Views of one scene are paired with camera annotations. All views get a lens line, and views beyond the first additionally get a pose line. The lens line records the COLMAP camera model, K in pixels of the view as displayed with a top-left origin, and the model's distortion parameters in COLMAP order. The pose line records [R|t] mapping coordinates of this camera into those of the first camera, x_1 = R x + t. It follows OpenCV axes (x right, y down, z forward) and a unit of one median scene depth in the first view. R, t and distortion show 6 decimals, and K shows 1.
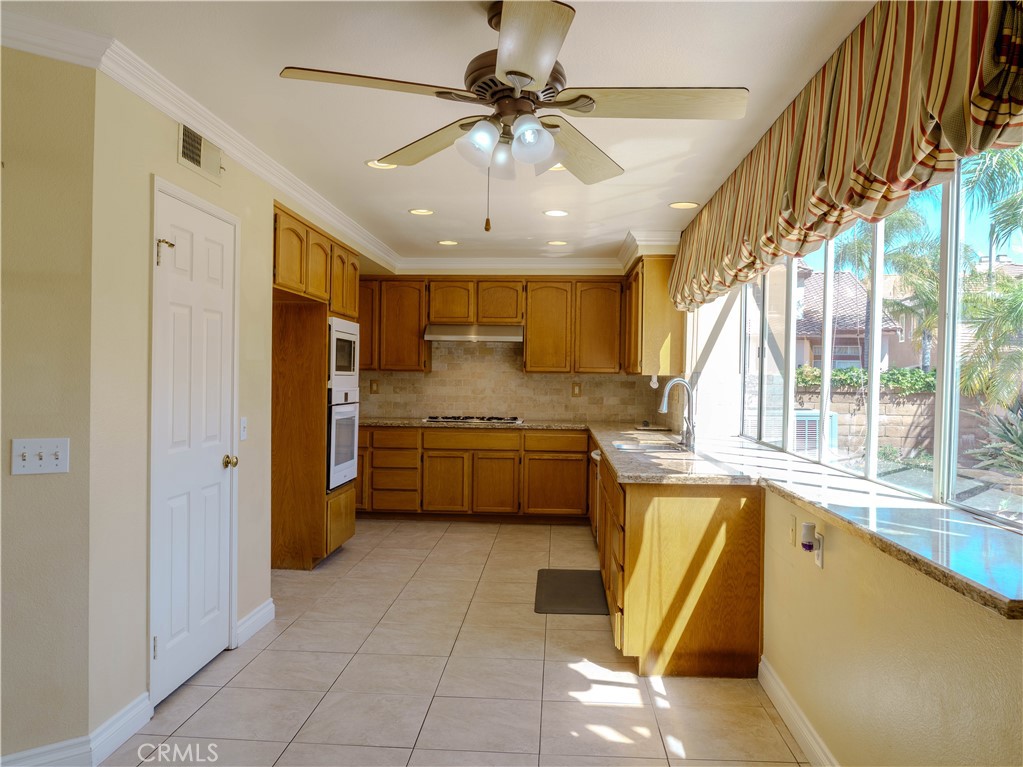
lens RADIAL K [[770.4, 0, 508.4], [0, 770.4, 386.0], [0, 0, 1]] dist [-0.031092, 0.024984]
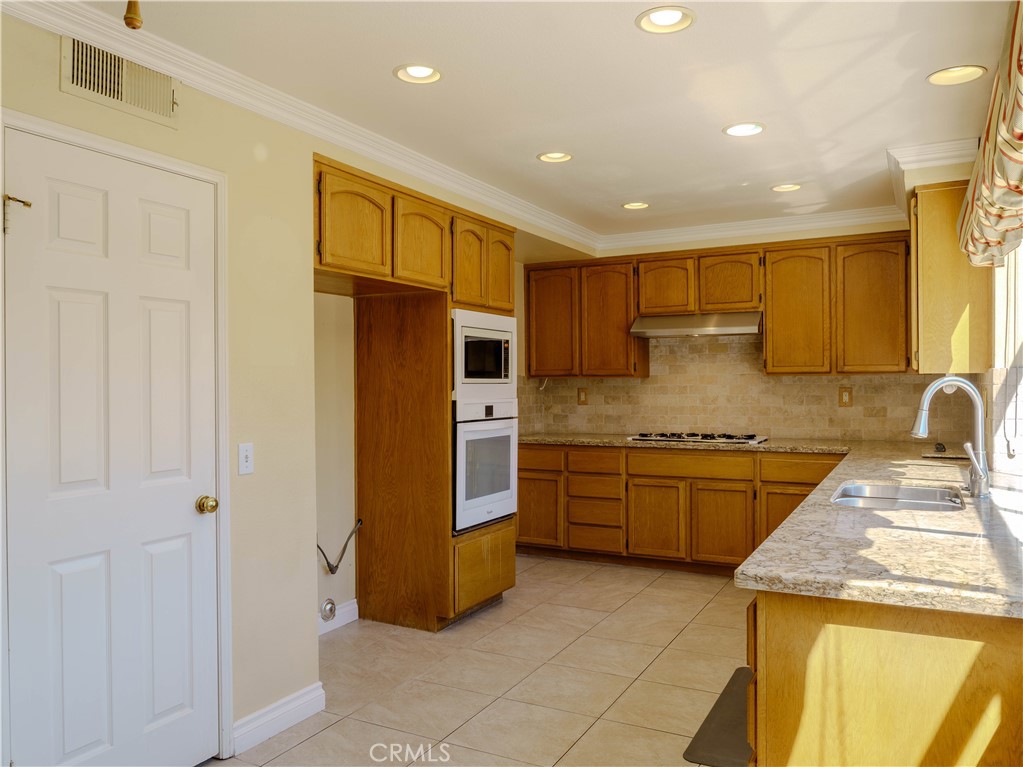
lens RADIAL K [[770.4, 0, 508.4], [0, 770.4, 386.0], [0, 0, 1]] dist [-0.031092, 0.024984]
pose [[0.909993, -0.018889, -0.414193, 0.117403], [0.014842, 0.999805, -0.012988, -0.000728], [0.414358, 0.005672, 0.910096, 0.260215]]
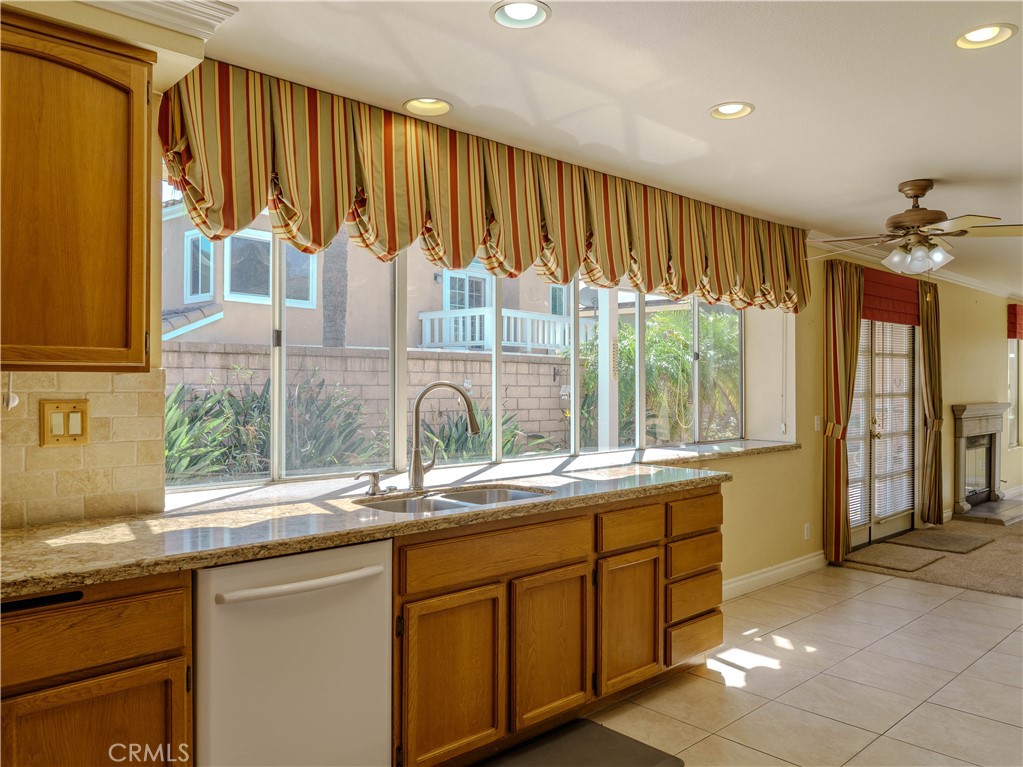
lens RADIAL K [[770.4, 0, 508.4], [0, 770.4, 386.0], [0, 0, 1]] dist [-0.031092, 0.024984]
pose [[-0.738723, -0.022946, 0.673618, -0.177101], [-0.010247, 0.999687, 0.022815, -0.010951], [-0.673931, 0.009951, -0.738727, 1.050904]]
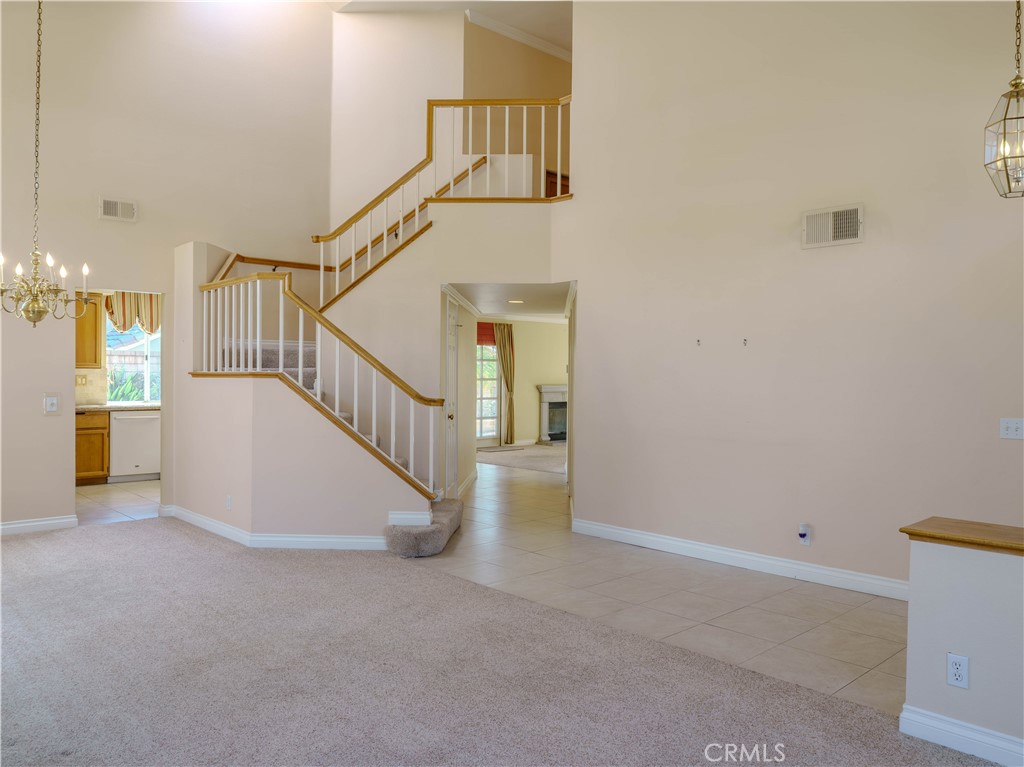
lens RADIAL K [[771.1, 0, 508.9], [0, 771.1, 386.0], [0, 0, 1]] dist [-0.031092, 0.024984]
pose [[-0.731154, -0.036014, 0.681262, -1.390098], [-0.016384, 0.999245, 0.035239, -0.038573], [-0.682016, 0.014603, -0.731191, 1.443646]]
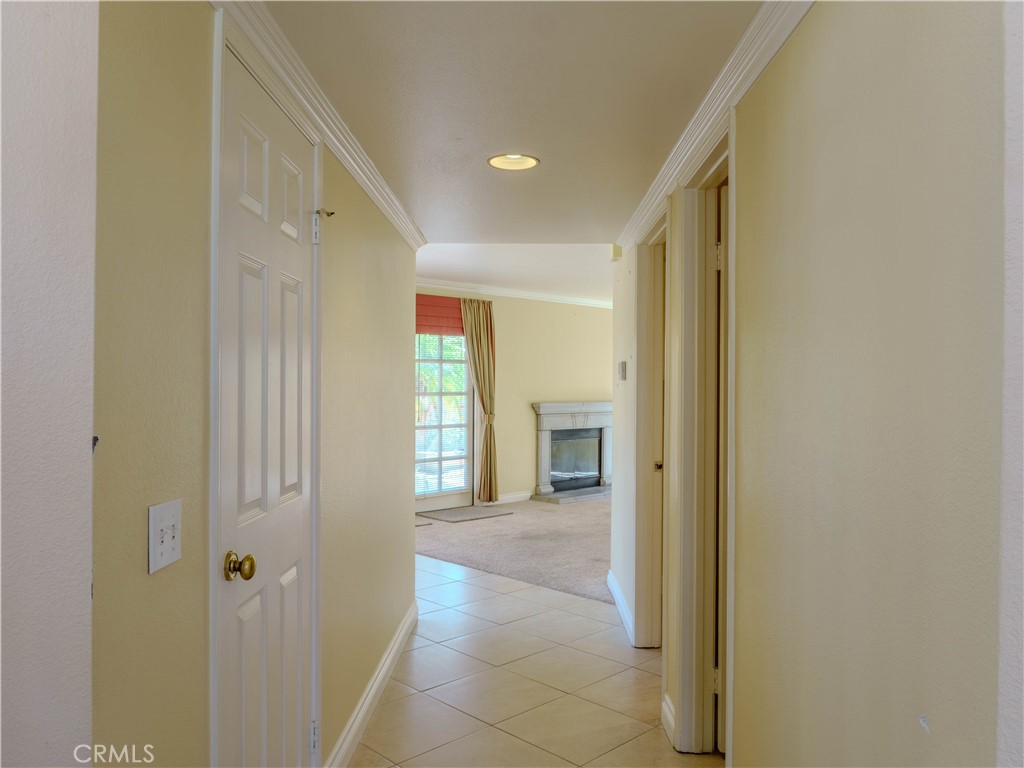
lens RADIAL K [[771.1, 0, 508.9], [0, 771.1, 386.5], [0, 0, 1]] dist [-0.031092, 0.024984]
pose [[-0.754618, -0.024442, 0.655709, -0.779866], [-0.013659, 0.999675, 0.021544, -0.021029], [-0.656022, 0.007301, -0.754707, 0.800889]]
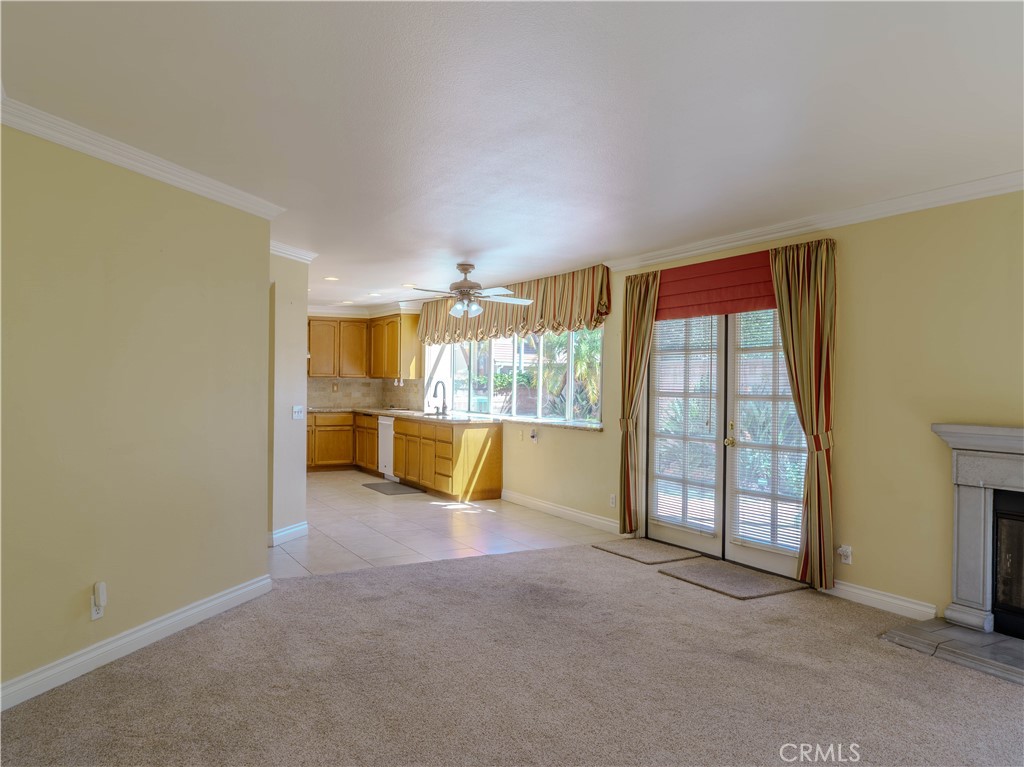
lens RADIAL K [[771.1, 0, 508.9], [0, 771.1, 386.0], [0, 0, 1]] dist [-0.031092, 0.024984]
pose [[0.840973, -0.009569, 0.540992, -0.559570], [0.010119, 0.999947, 0.001956, 0.001493], [-0.540982, 0.003829, 0.841025, -0.632097]]
